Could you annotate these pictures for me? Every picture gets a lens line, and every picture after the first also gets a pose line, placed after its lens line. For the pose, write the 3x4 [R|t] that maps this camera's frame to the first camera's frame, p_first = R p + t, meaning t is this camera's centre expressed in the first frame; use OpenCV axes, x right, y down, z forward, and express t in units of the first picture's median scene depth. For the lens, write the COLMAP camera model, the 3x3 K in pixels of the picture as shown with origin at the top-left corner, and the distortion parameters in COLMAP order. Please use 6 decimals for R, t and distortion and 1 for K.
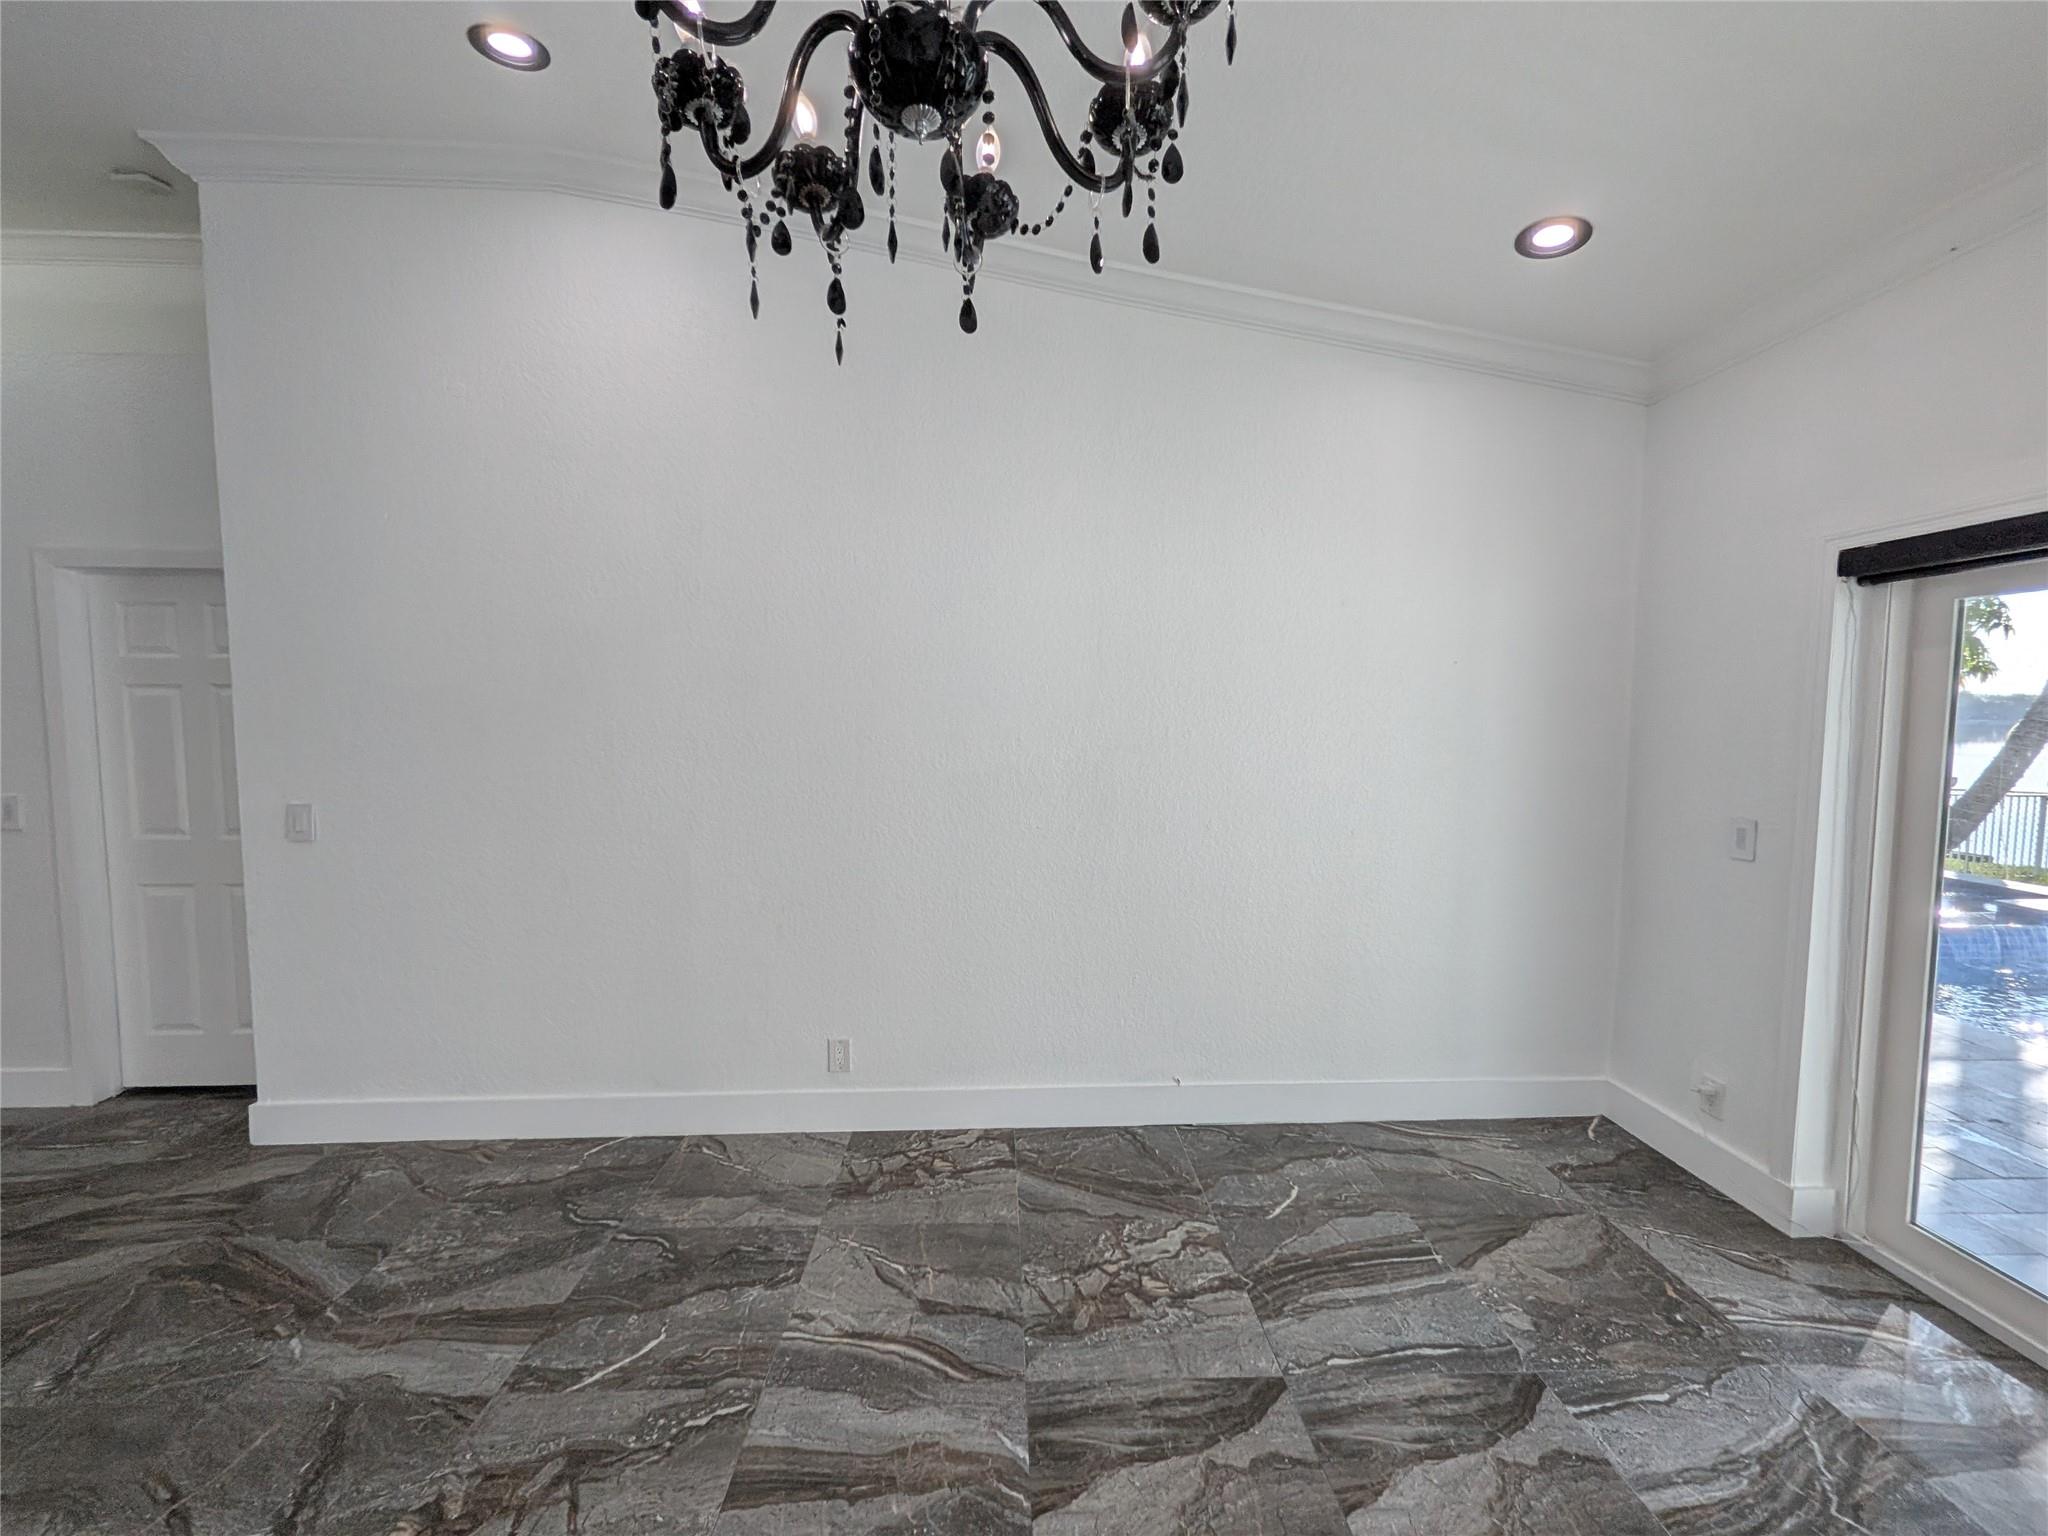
lens RADIAL K [[817.5, 0, 1024.0], [0, 817.5, 768.0], [0, 0, 1]] dist [0.004051, 0.000163]
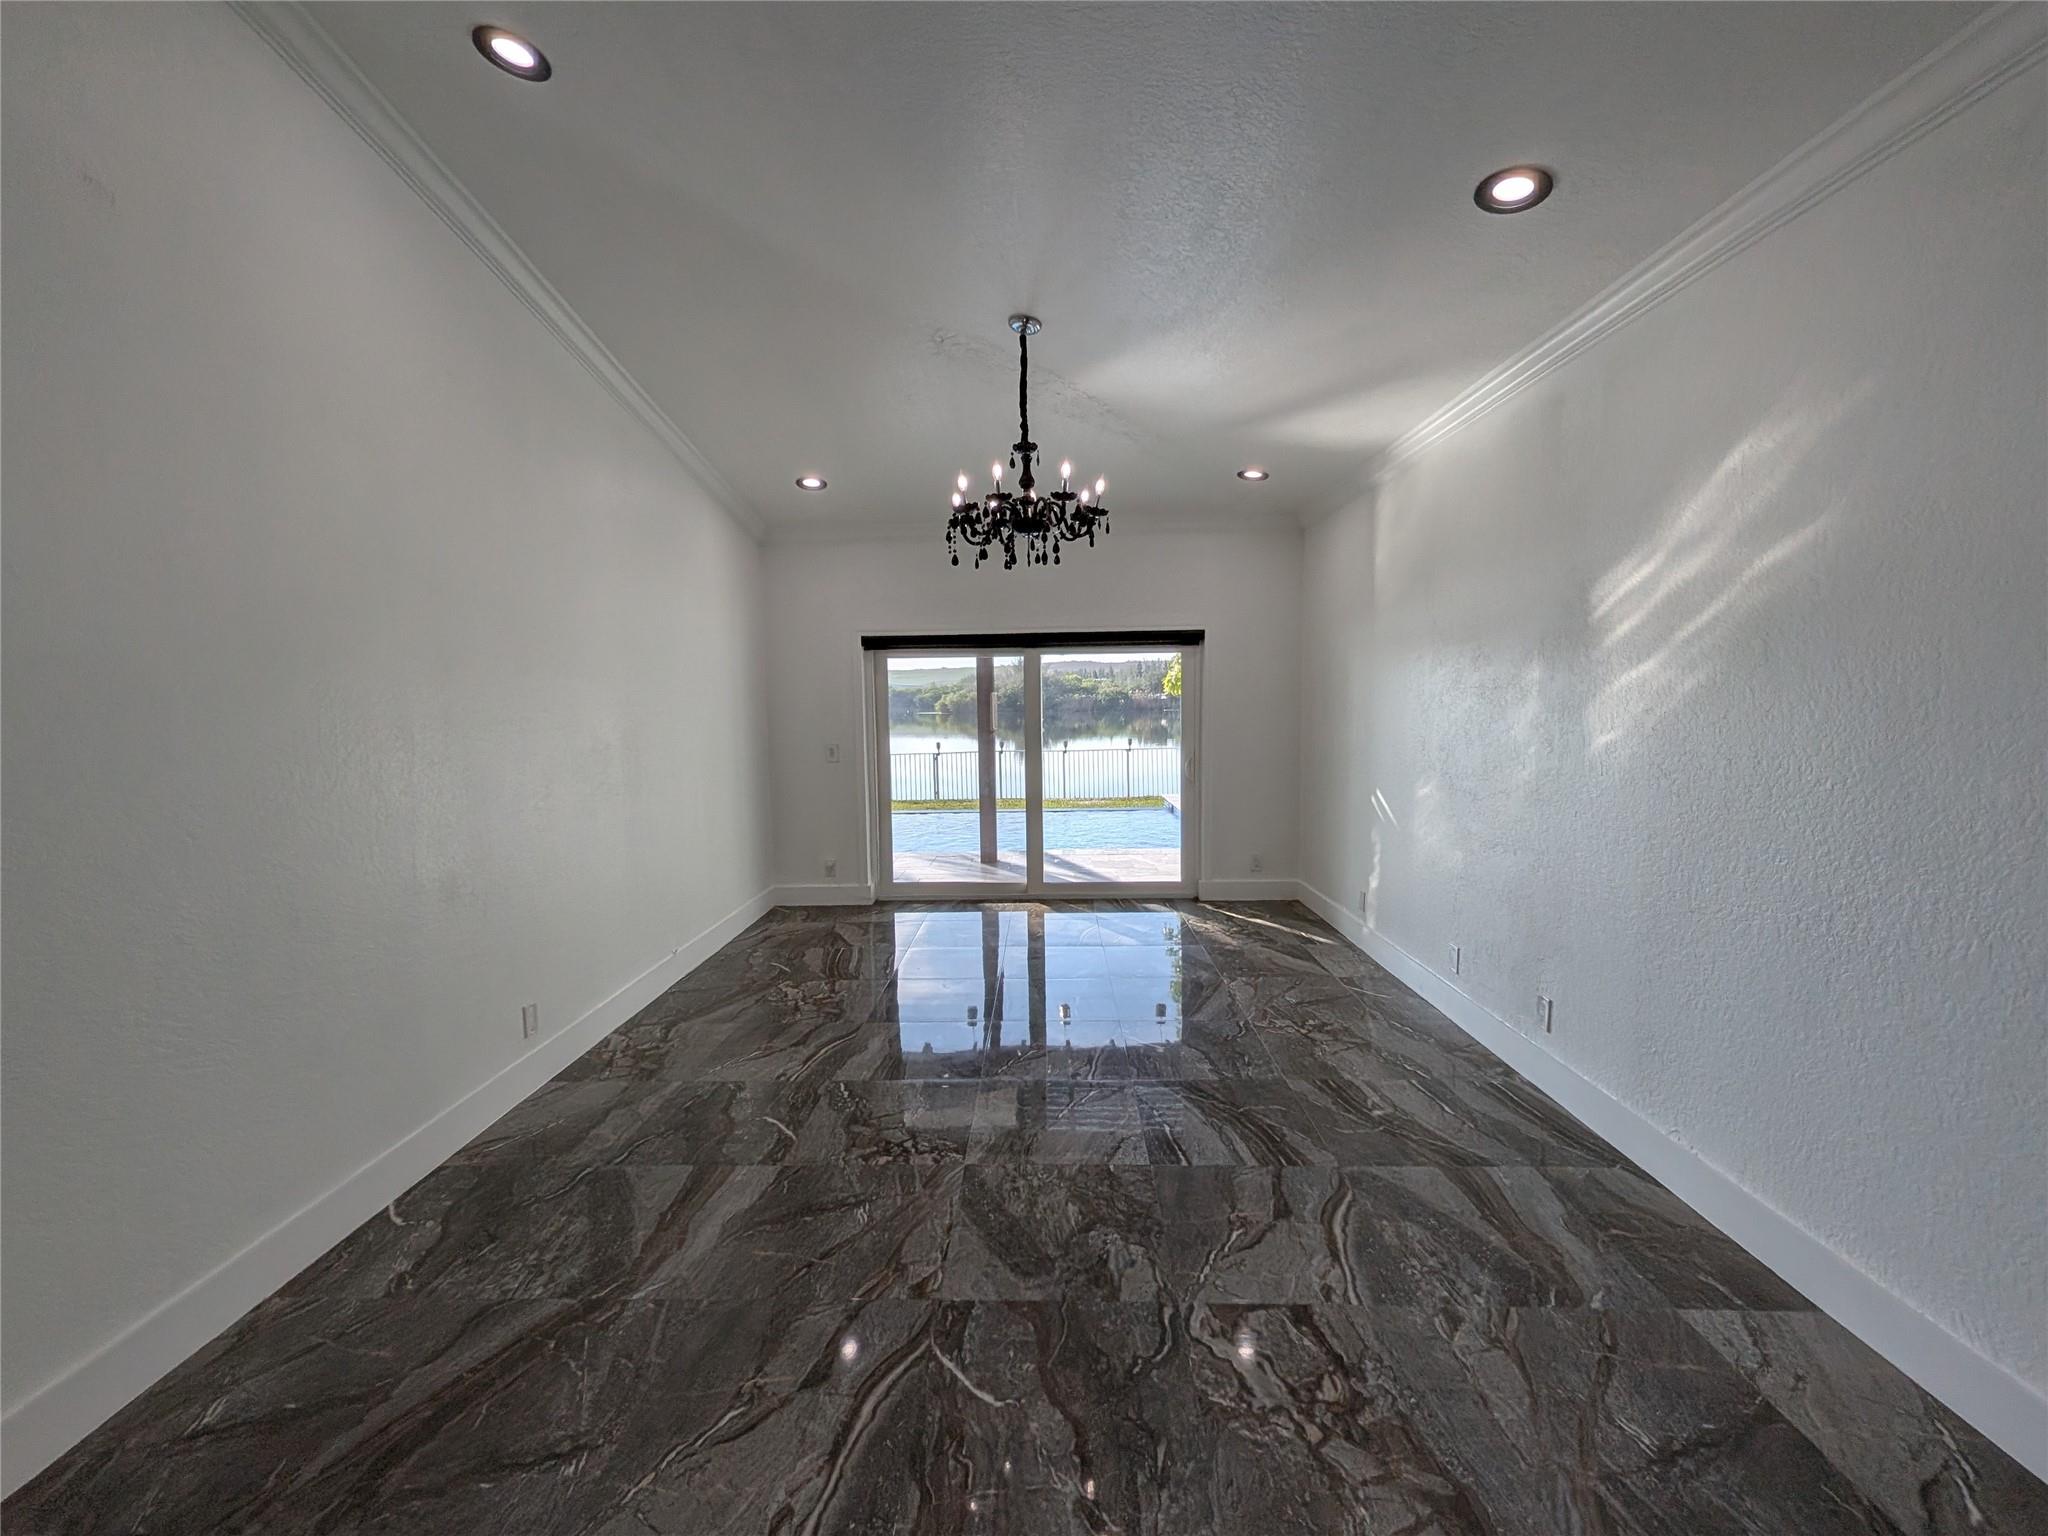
lens RADIAL K [[817.5, 0, 1024.0], [0, 817.5, 768.0], [0, 0, 1]] dist [0.004051, 0.000163]
pose [[0.062113, -0.080707, 0.994801, -1.556305], [0.079506, 0.993958, 0.075675, -0.004114], [-0.994897, 0.074392, 0.068154, 0.333746]]
